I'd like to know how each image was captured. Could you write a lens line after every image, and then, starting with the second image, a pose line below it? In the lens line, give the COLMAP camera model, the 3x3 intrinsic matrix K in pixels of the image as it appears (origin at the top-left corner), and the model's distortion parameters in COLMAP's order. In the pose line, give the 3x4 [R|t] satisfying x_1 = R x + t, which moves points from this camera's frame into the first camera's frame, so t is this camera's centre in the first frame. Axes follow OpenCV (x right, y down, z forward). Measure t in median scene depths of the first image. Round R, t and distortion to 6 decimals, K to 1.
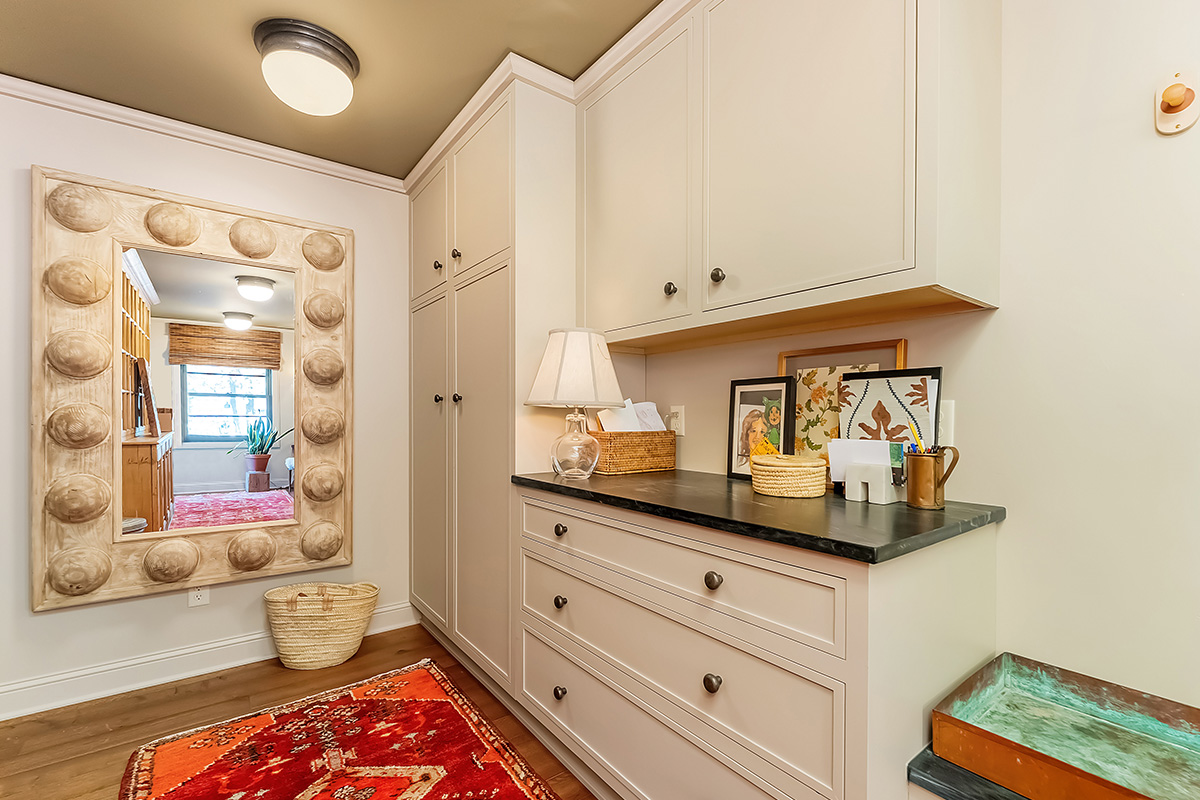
lens RADIAL K [[512.3, 0, 604.3], [0, 512.3, 409.9], [0, 0, 1]] dist [-0.002270, -0.000445]
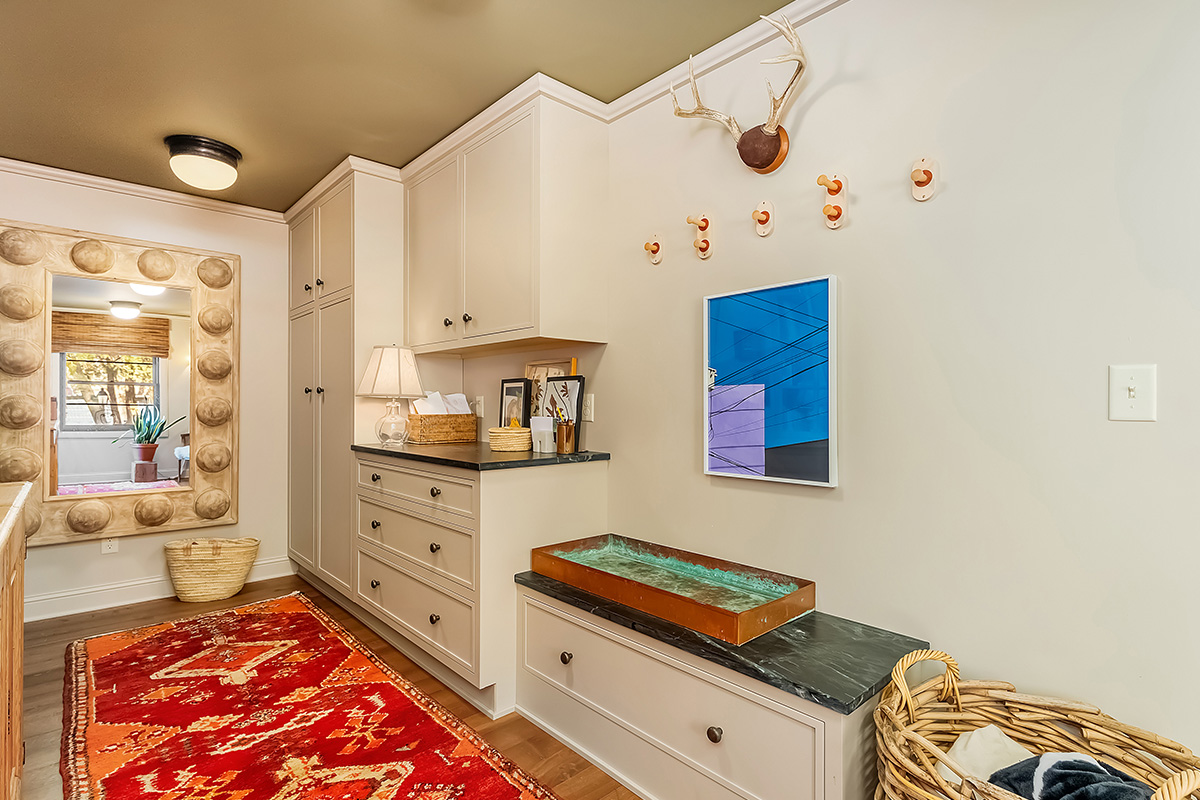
lens RADIAL K [[569.4, 0, 596.0], [0, 569.4, 390.7], [0, 0, 1]] dist [-0.000337, 0.000047]
pose [[0.996231, -0.000399, 0.086736, 0.300008], [0.001450, 0.999926, -0.012055, -0.003527], [-0.086725, 0.012136, 0.996158, -0.539259]]
